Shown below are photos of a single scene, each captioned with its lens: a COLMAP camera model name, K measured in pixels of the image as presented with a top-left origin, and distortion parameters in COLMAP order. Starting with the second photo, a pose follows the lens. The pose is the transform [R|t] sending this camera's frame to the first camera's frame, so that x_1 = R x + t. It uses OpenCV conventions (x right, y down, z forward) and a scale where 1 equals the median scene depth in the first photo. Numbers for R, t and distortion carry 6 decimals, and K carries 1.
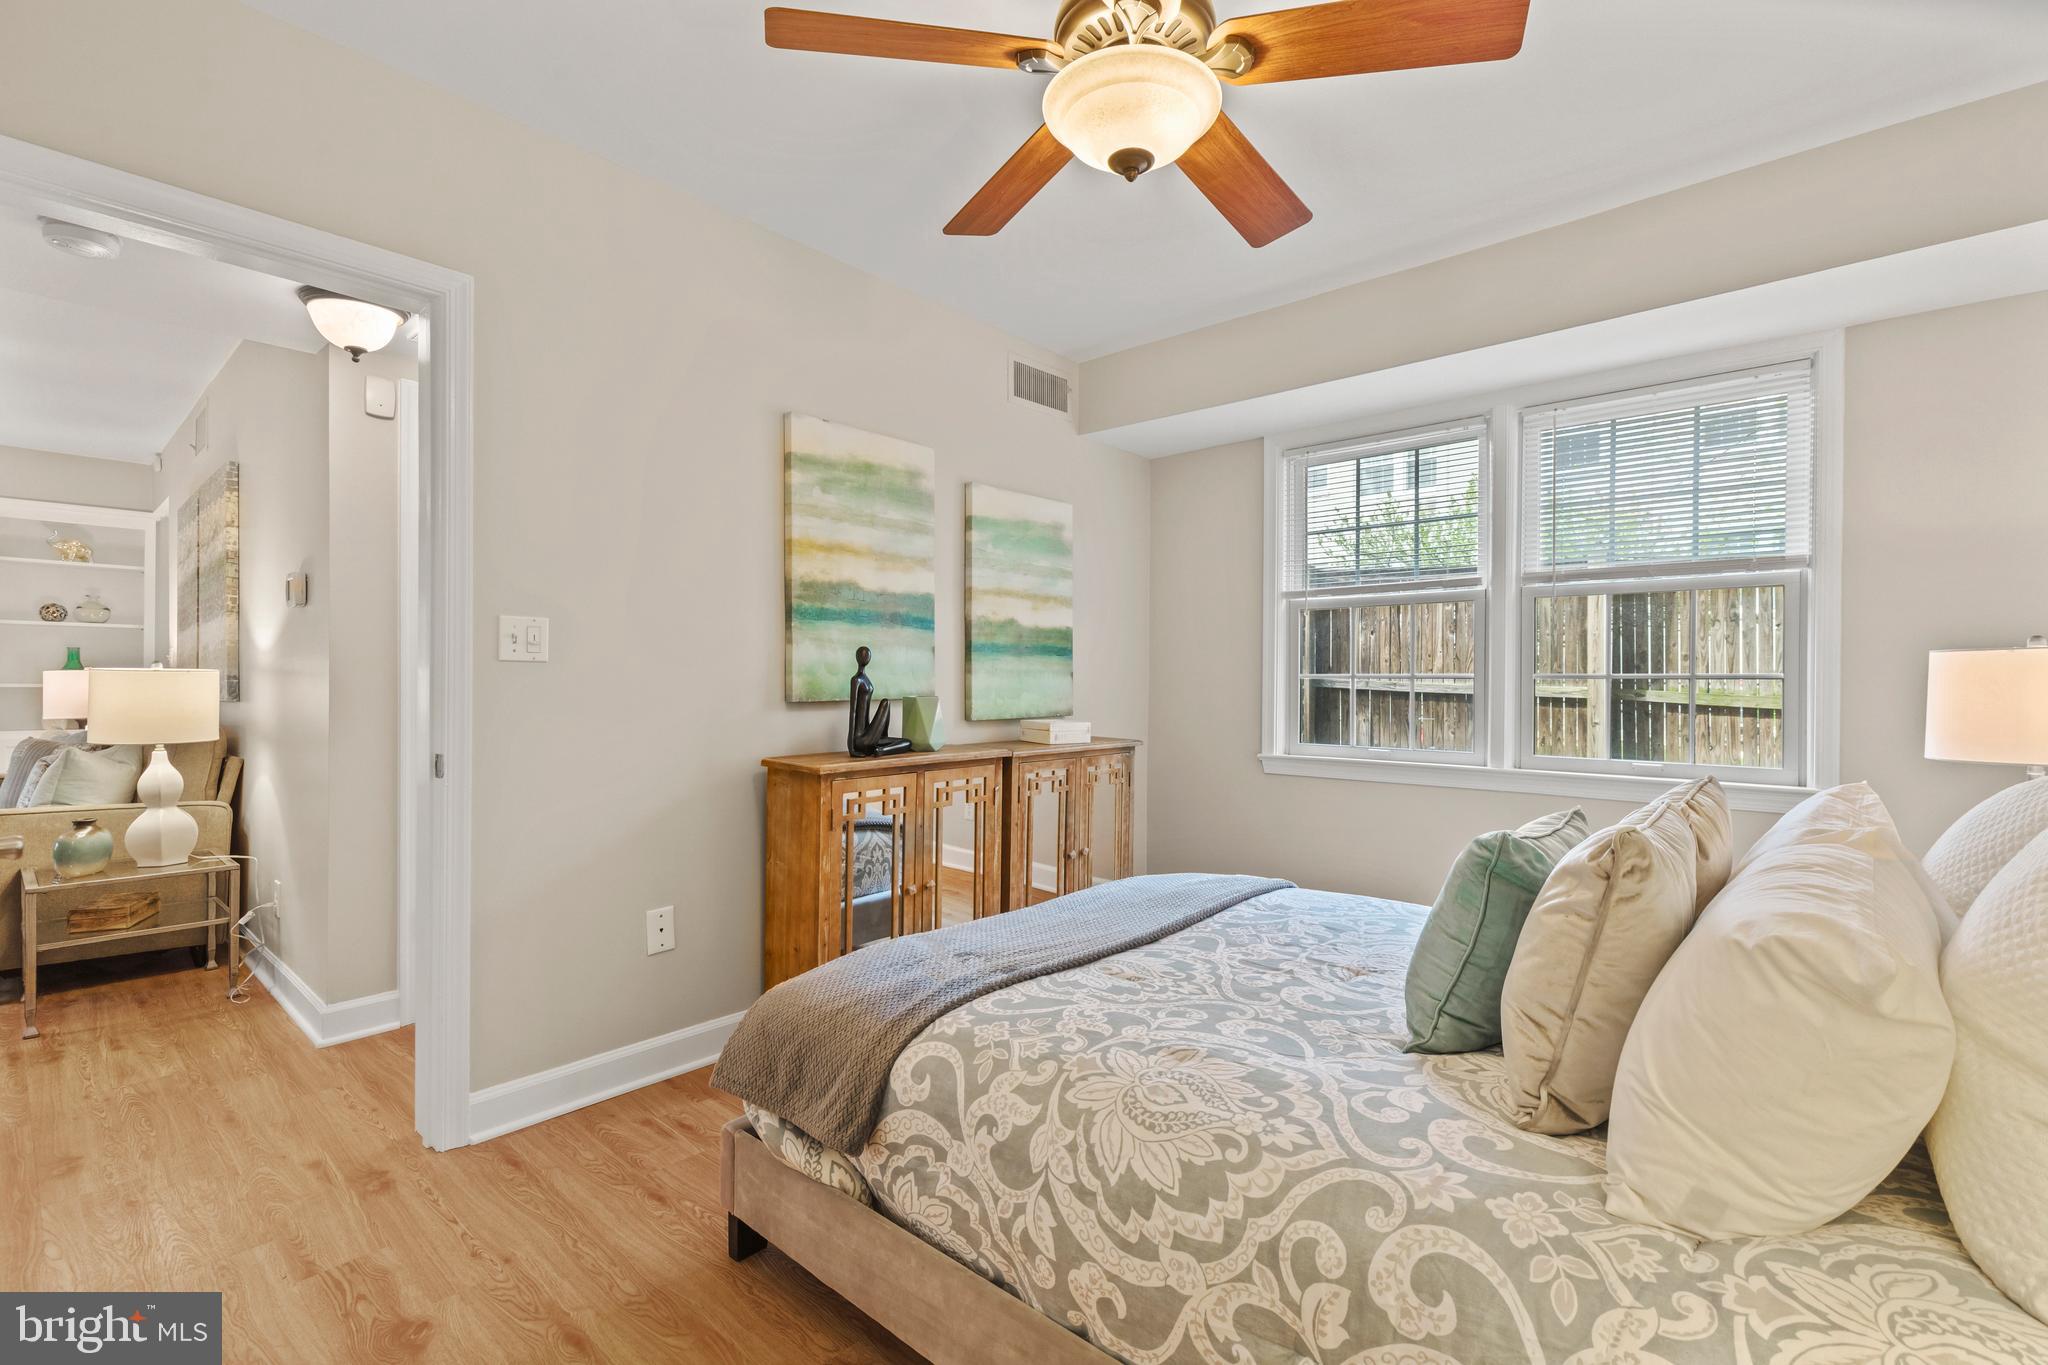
lens RADIAL K [[908.4, 0, 1053.5], [0, 908.4, 685.9], [0, 0, 1]] dist [0.003164, 0.000015]
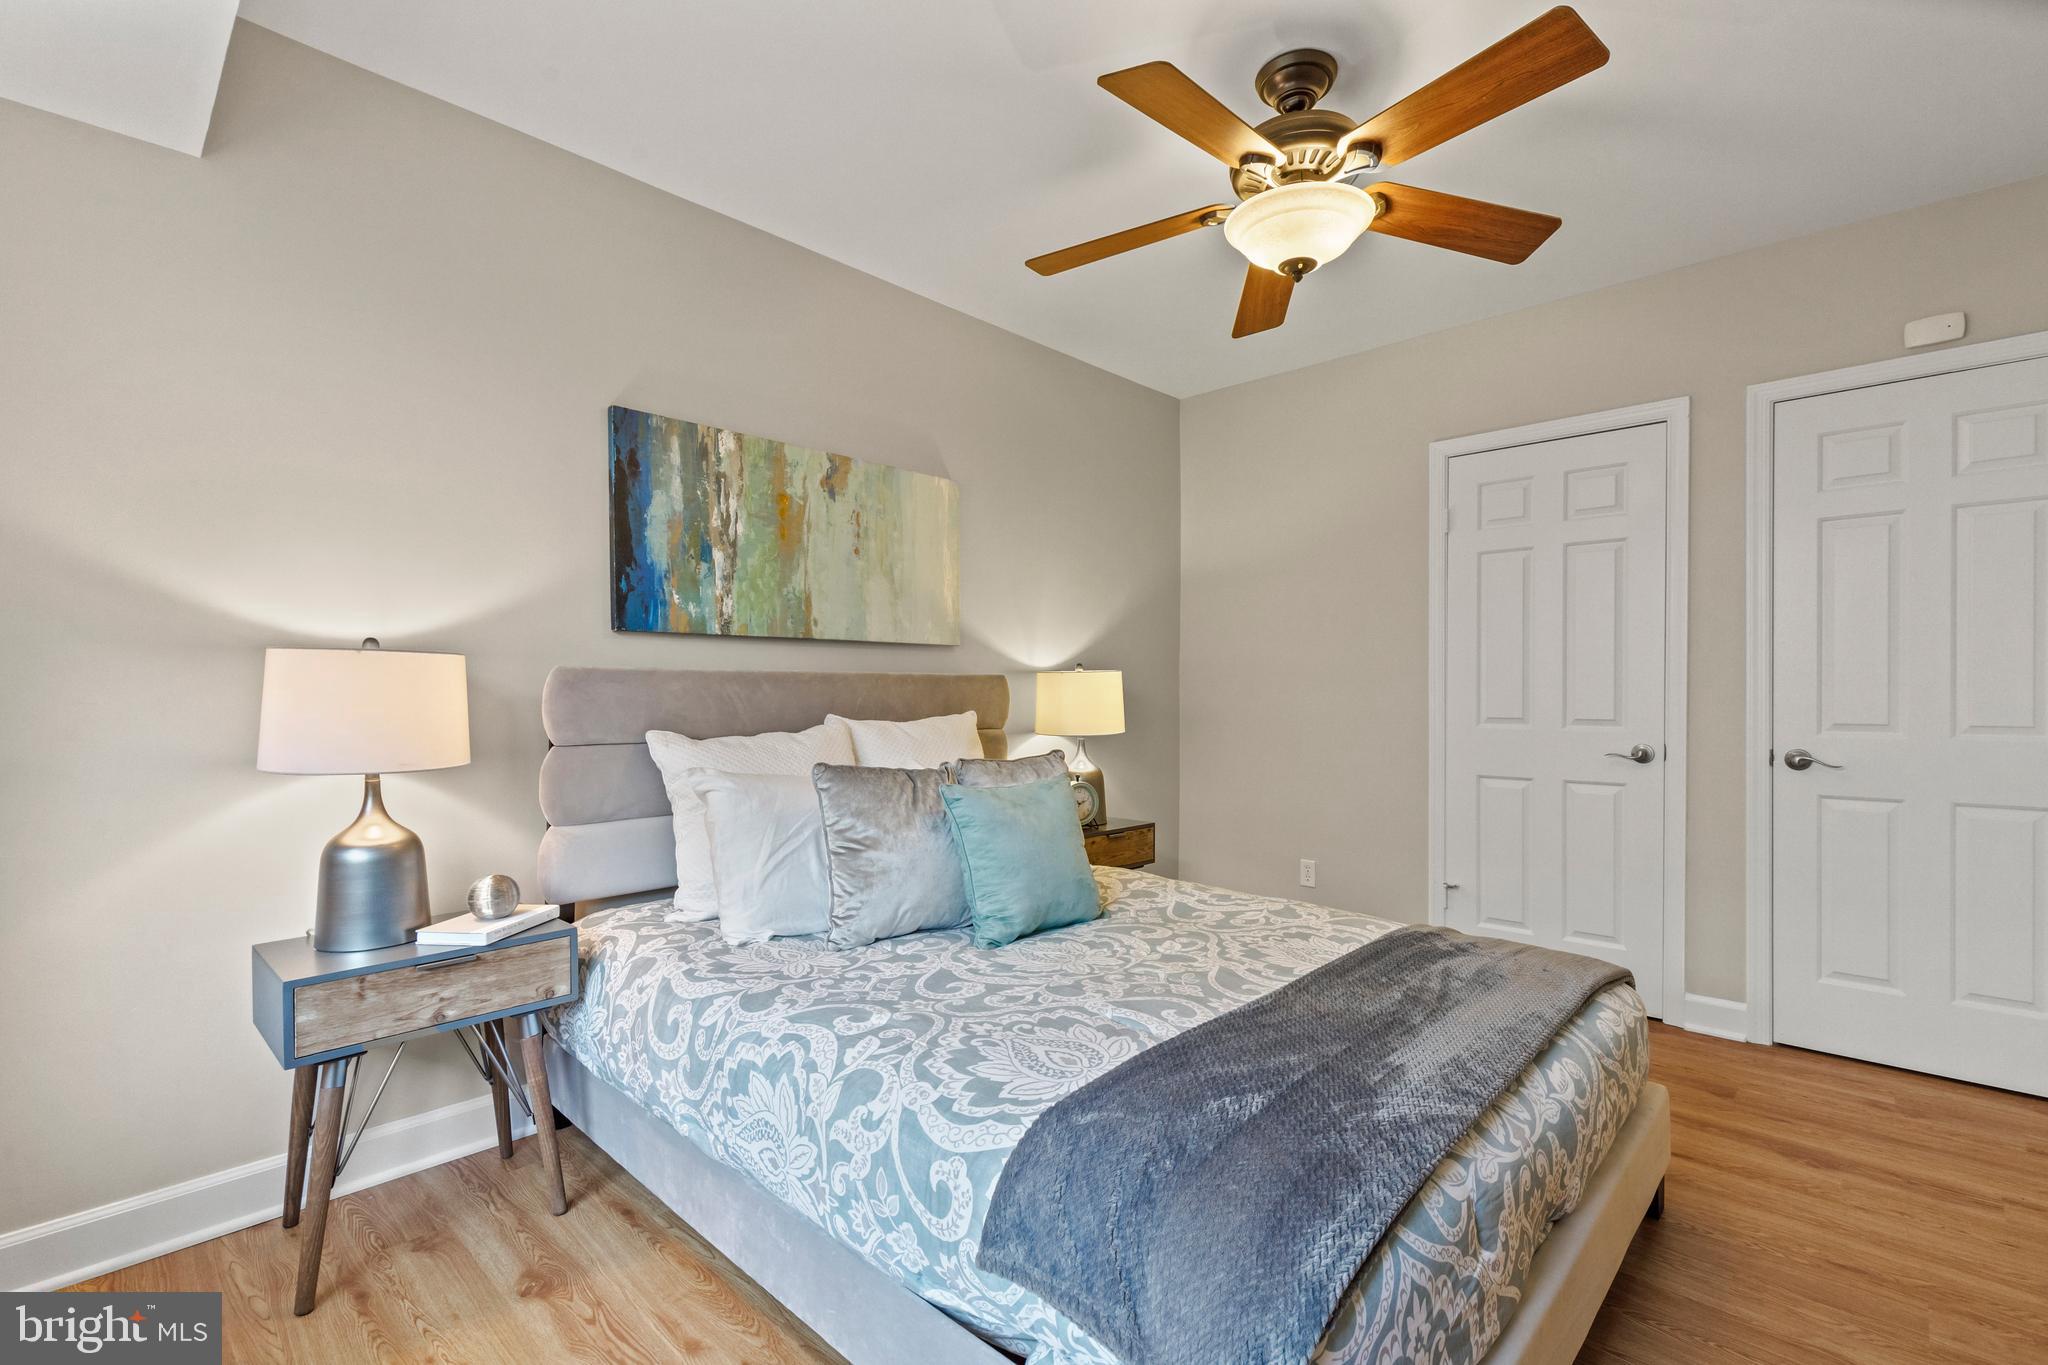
lens RADIAL K [[928.5, 0, 1026.7], [0, 928.5, 695.9], [0, 0, 1]] dist [0.007770, 0.000233]
pose [[-0.998528, -0.004529, 0.054051, 0.379961], [-0.003954, 0.999935, 0.010731, -0.007926], [-0.054096, 0.010502, -0.998481, 2.286854]]
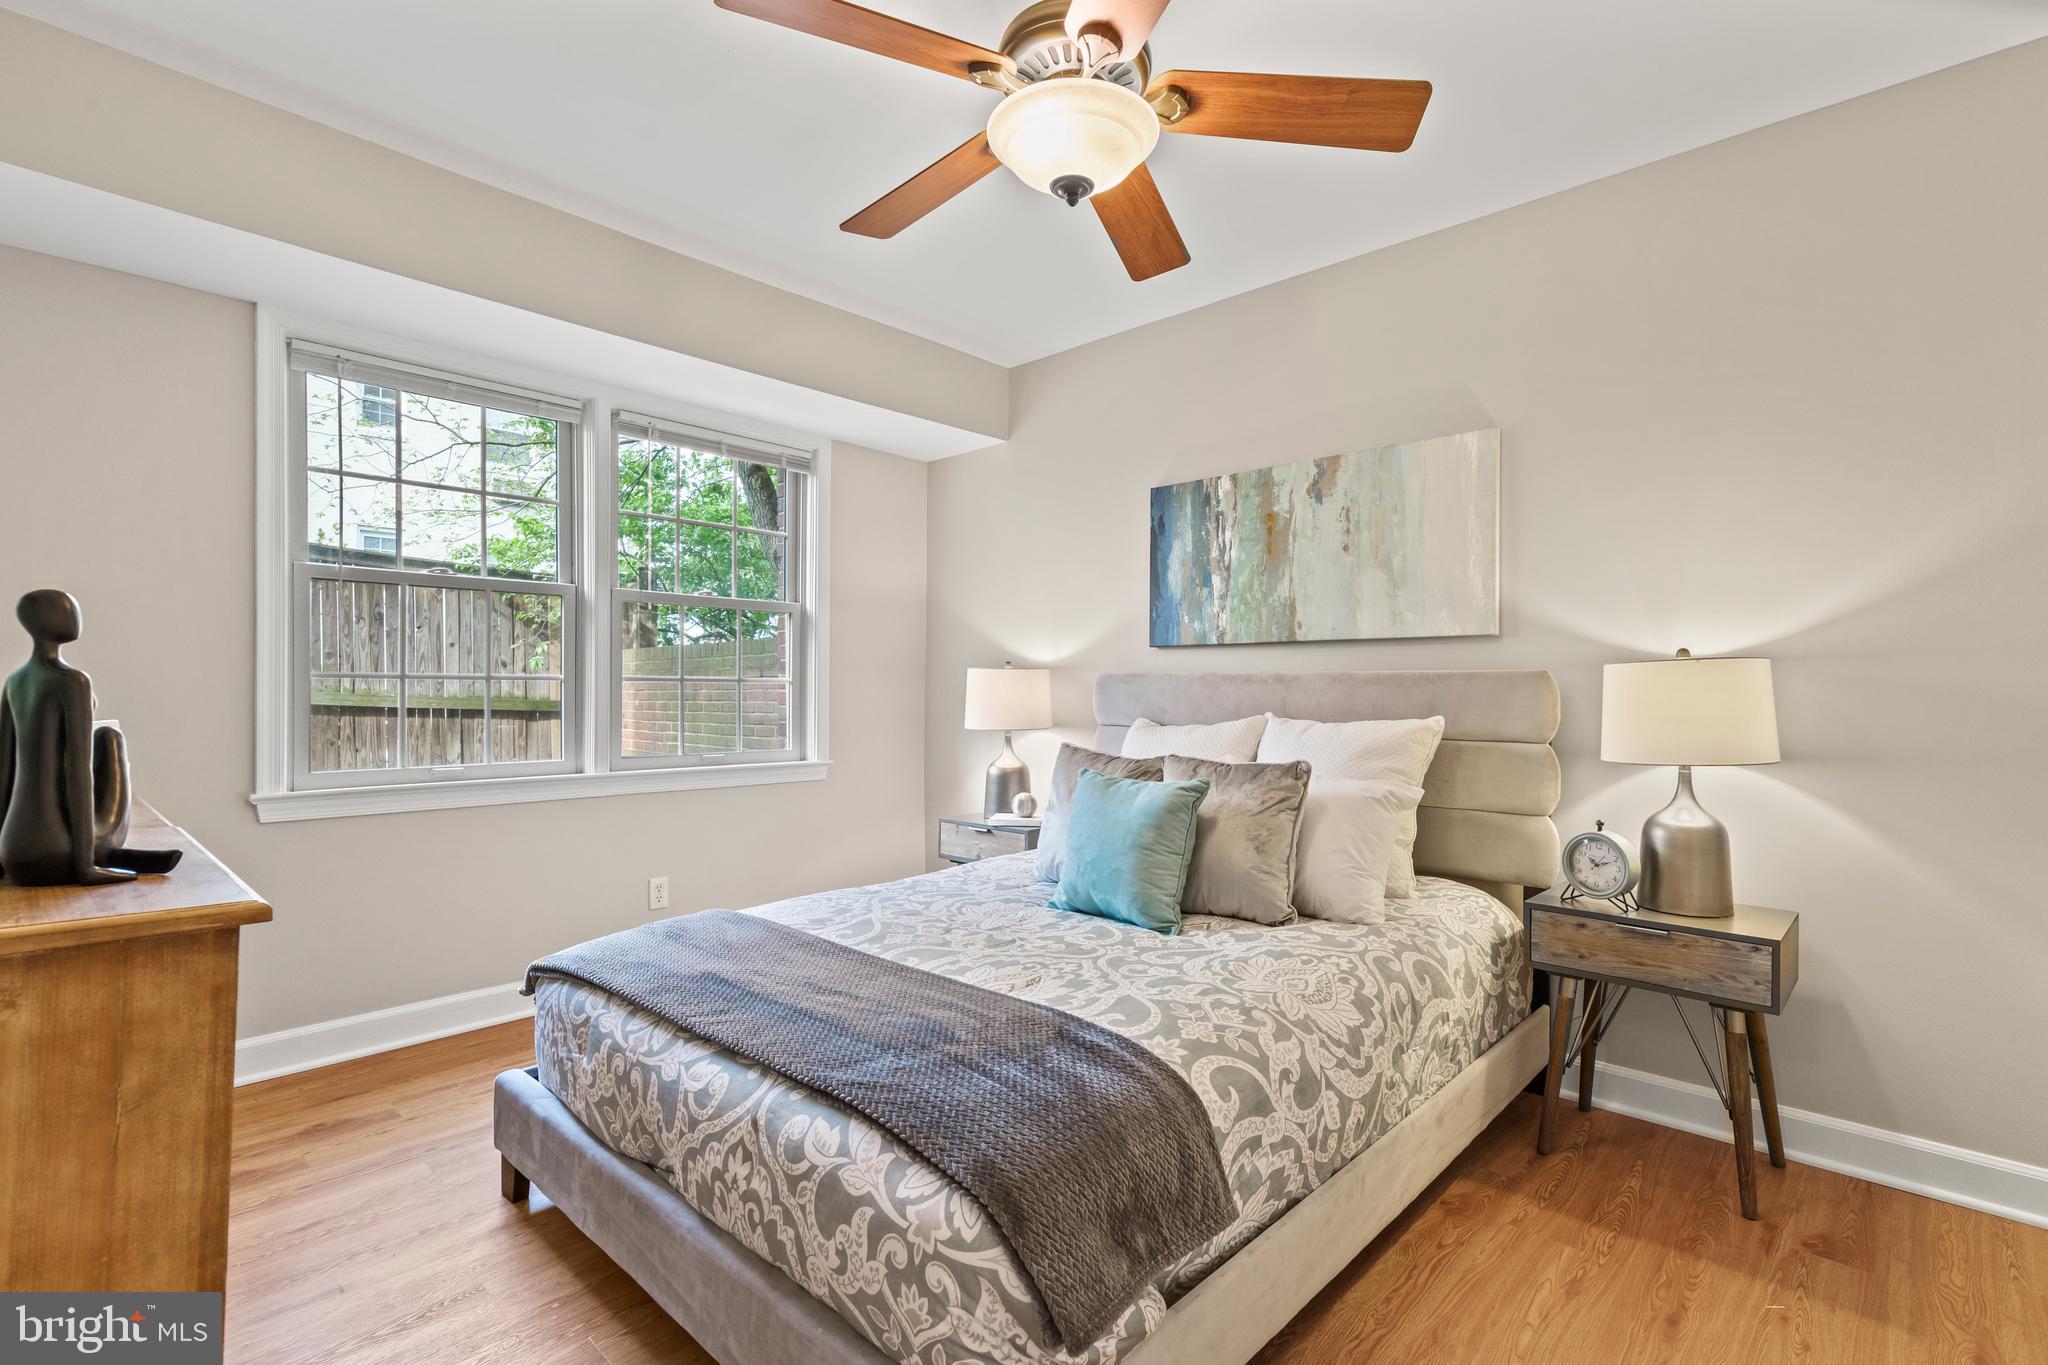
lens RADIAL K [[932.3, 0, 1051.4], [0, 932.3, 685.5], [0, 0, 1]] dist [0.011725, 0.000222]
pose [[0.043709, -0.000444, 0.999044, -0.989022], [-0.001144, 0.999999, 0.000495, -0.007587], [-0.999044, -0.001164, 0.043708, 0.977825]]
